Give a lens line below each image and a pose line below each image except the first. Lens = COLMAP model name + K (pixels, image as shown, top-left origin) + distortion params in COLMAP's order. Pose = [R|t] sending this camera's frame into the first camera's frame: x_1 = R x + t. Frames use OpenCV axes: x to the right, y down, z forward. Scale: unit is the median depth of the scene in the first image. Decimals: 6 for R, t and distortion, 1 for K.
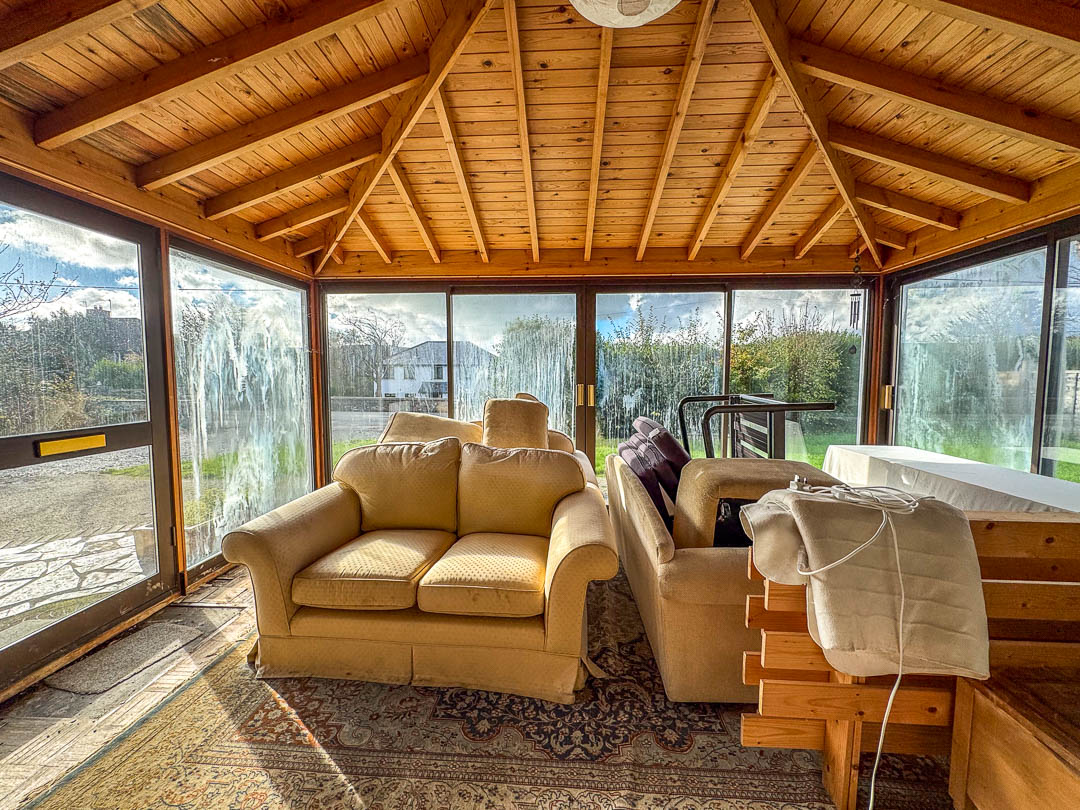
lens RADIAL K [[433.5, 0, 539.1], [0, 433.5, 402.9], [0, 0, 1]] dist [-0.004551, 0.000353]
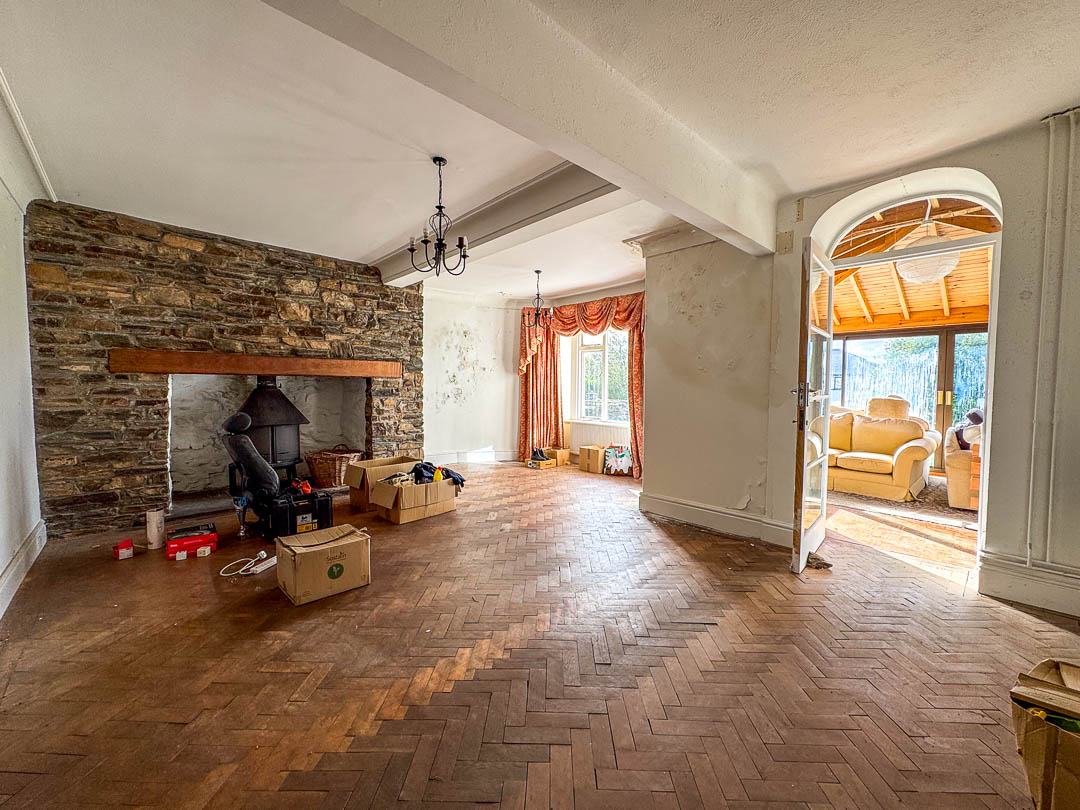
lens RADIAL K [[433.5, 0, 544.1], [0, 433.5, 400.4], [0, 0, 1]] dist [-0.004551, 0.000353]
pose [[0.725991, 0.025487, -0.687231, 0.135035], [-0.047600, 0.998779, -0.013244, 0.085774], [0.686054, 0.042327, 0.726318, -1.213766]]
